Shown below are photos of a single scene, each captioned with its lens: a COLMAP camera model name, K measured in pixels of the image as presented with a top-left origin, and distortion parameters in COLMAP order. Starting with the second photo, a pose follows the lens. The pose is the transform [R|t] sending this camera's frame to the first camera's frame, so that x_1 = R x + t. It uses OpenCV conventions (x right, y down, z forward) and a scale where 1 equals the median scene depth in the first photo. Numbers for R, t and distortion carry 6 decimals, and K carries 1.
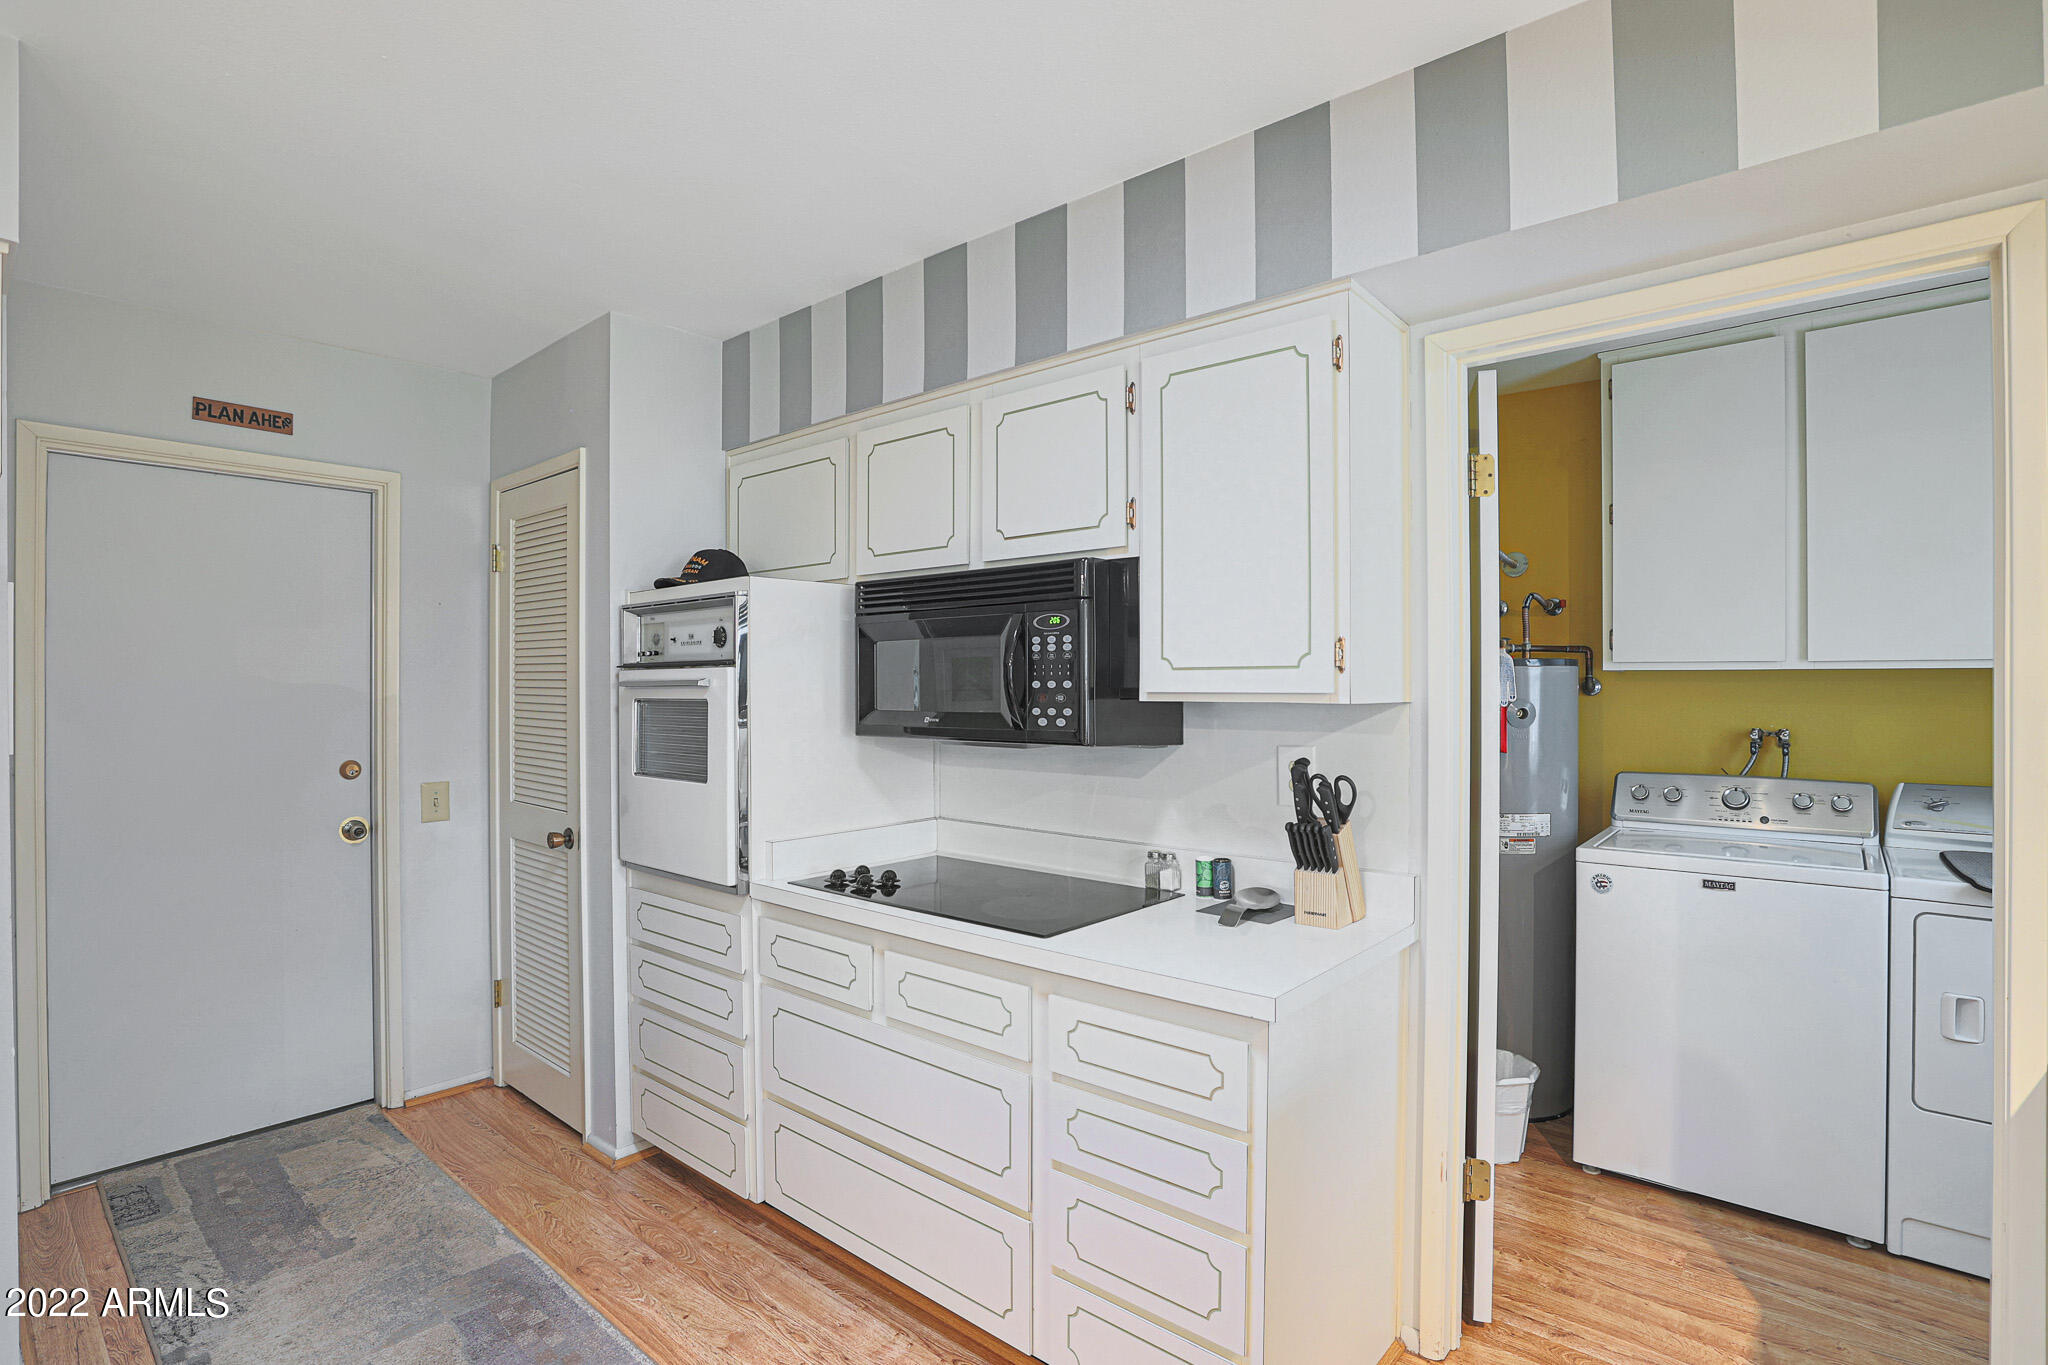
lens RADIAL K [[985.5, 0, 1030.0], [0, 985.5, 688.9], [0, 0, 1]] dist [-0.064735, 0.031275]
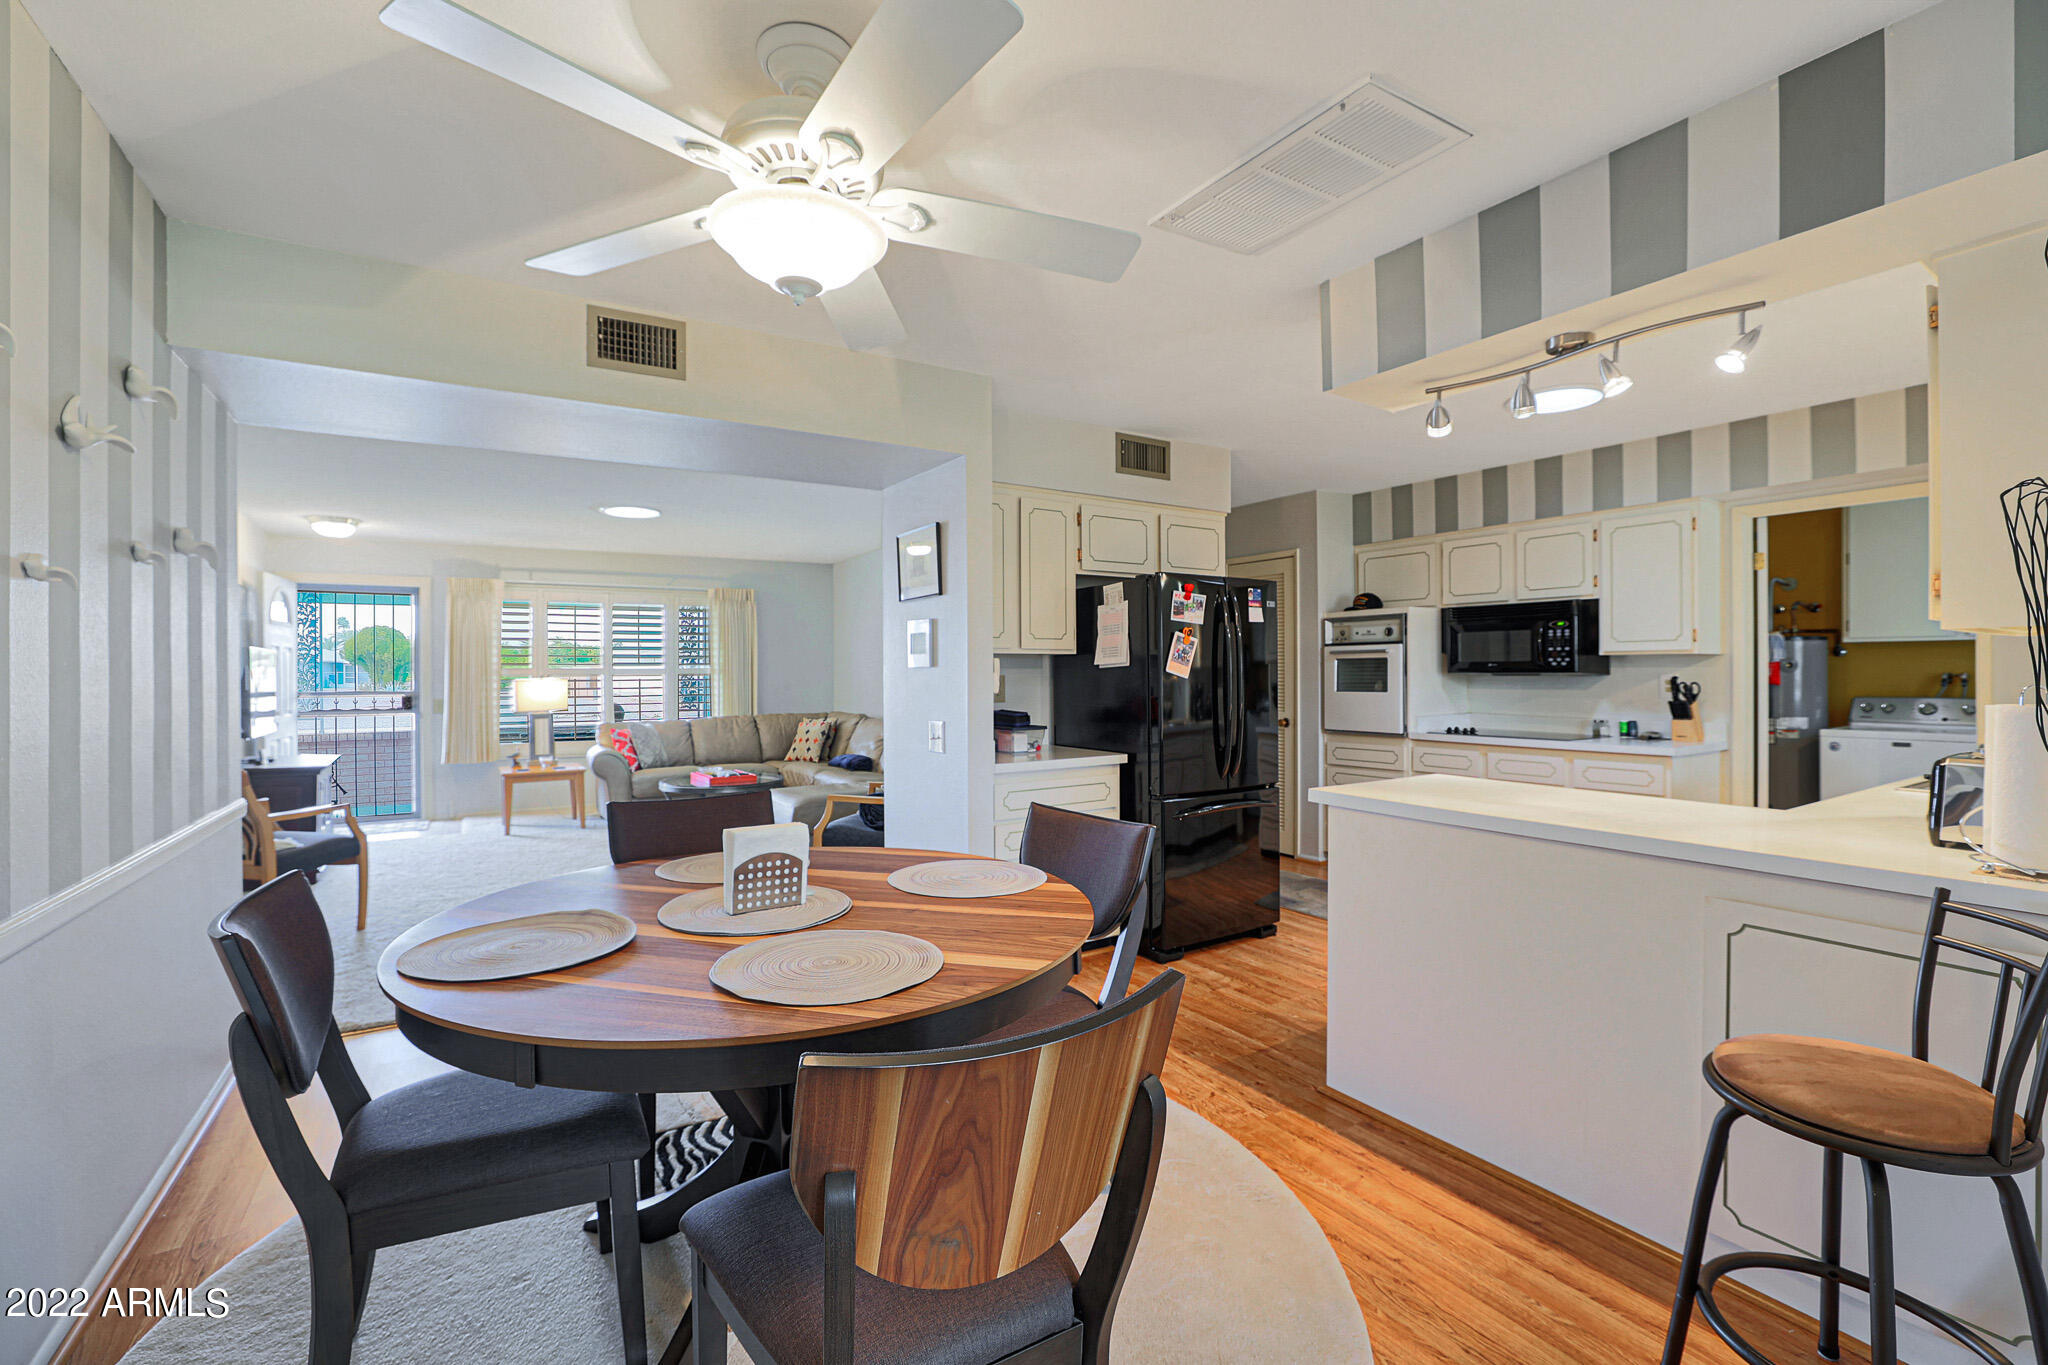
lens RADIAL K [[886.0, 0, 1018.5], [0, 886.0, 676.3], [0, 0, 1]] dist [-0.049374, 0.021609]
pose [[0.956065, -0.001492, -0.293152, -0.593429], [0.002088, 0.999996, 0.001720, 0.054271], [0.293149, -0.002256, 0.956064, -1.419409]]
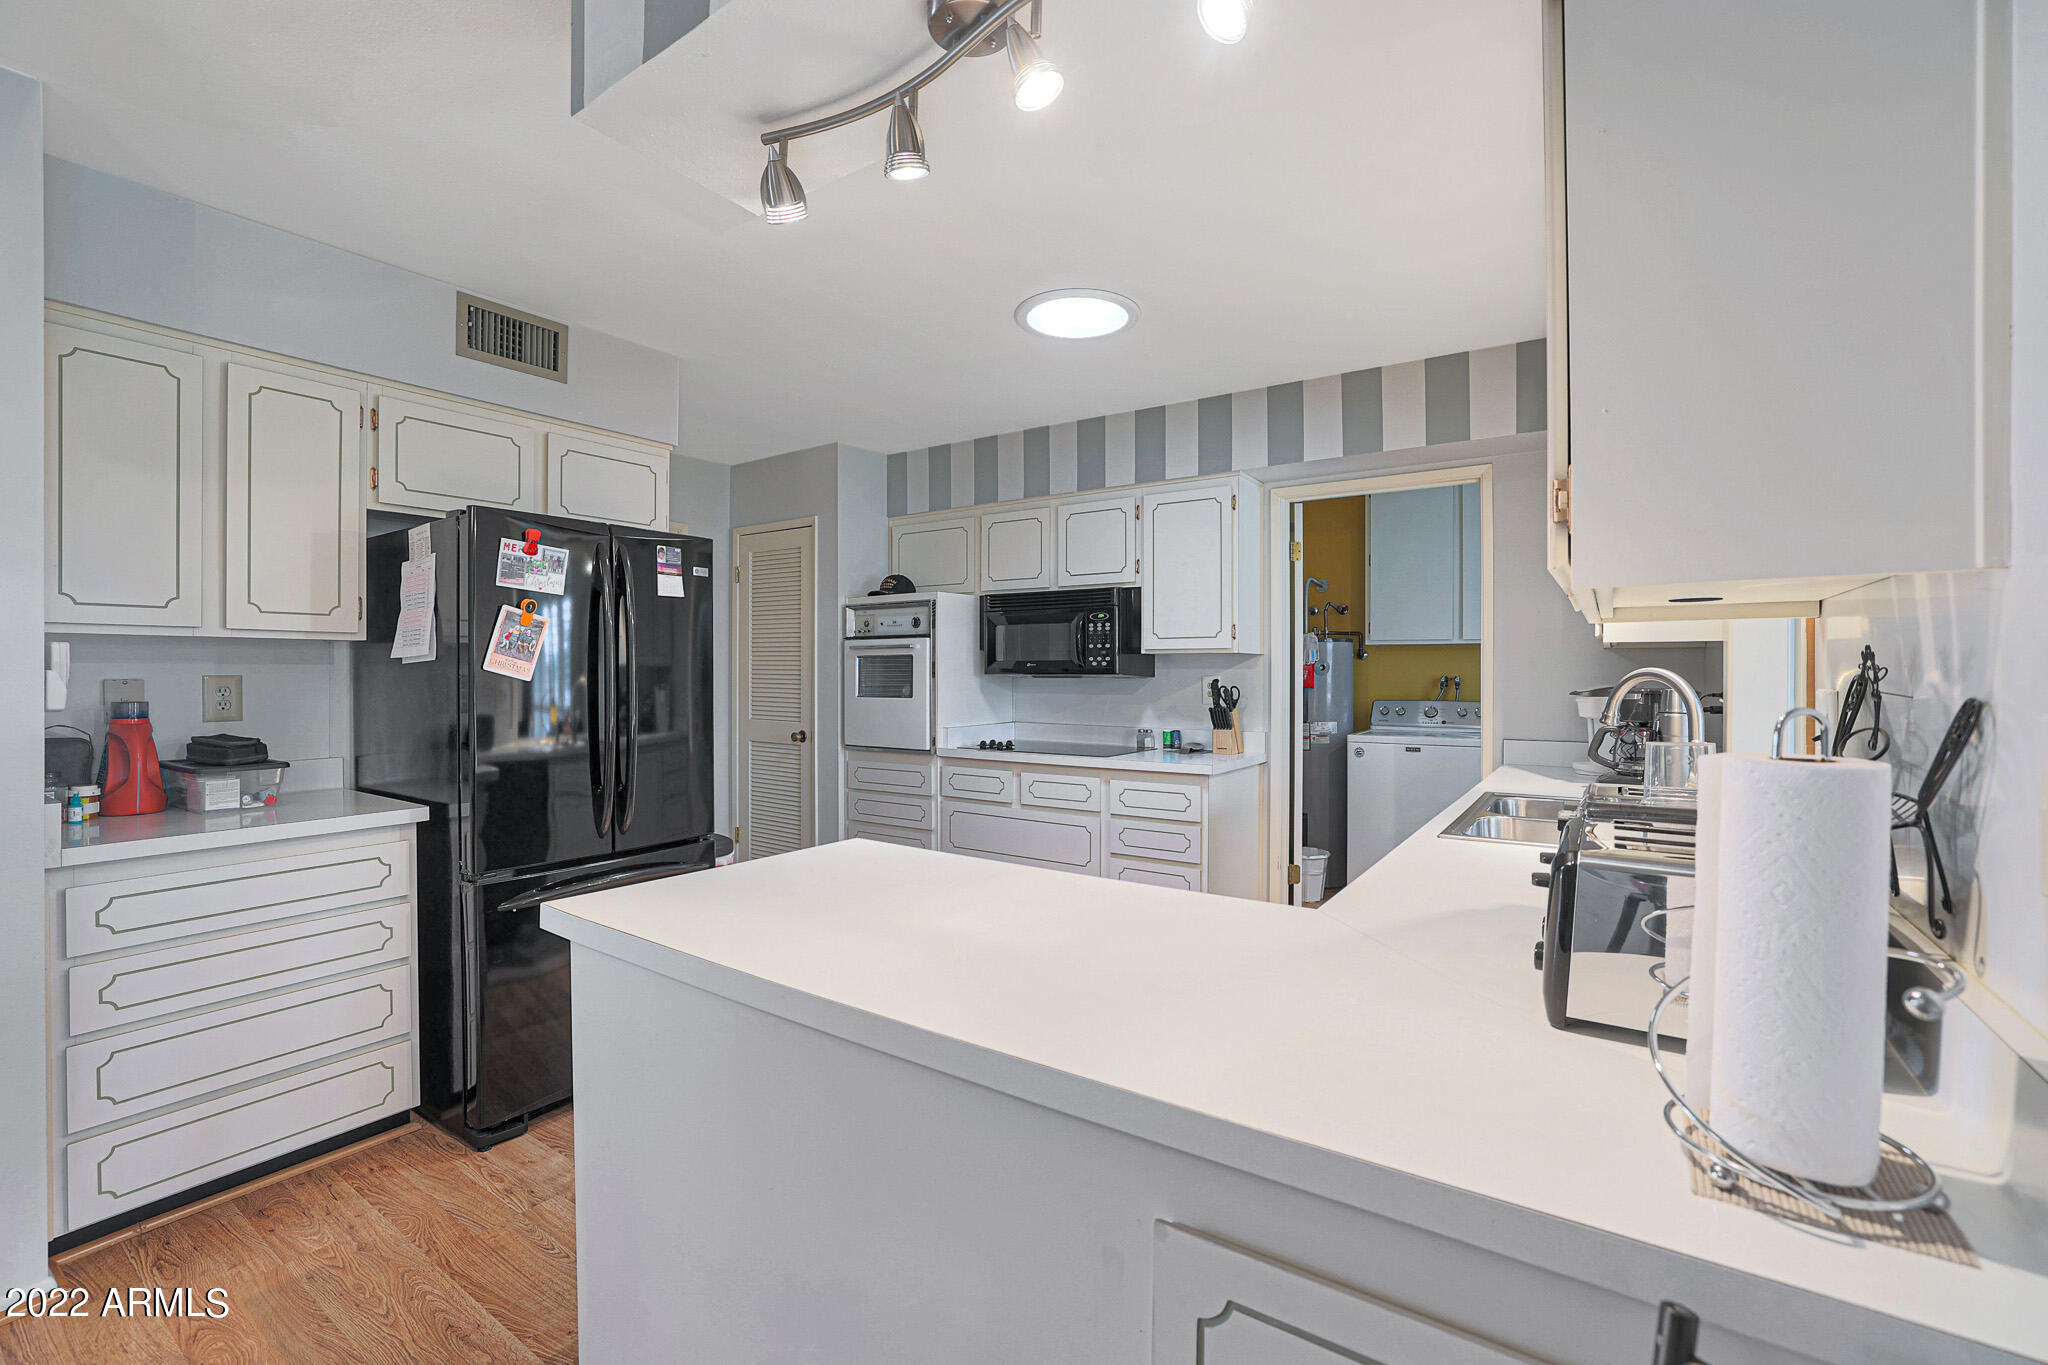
lens RADIAL K [[886.0, 0, 1018.5], [0, 886.0, 676.3], [0, 0, 1]] dist [-0.049374, 0.021609]
pose [[0.994917, 0.001563, 0.100689, -0.312568], [-0.001702, 0.999998, 0.001298, 0.053484], [-0.100687, -0.001463, 0.994917, -0.802069]]
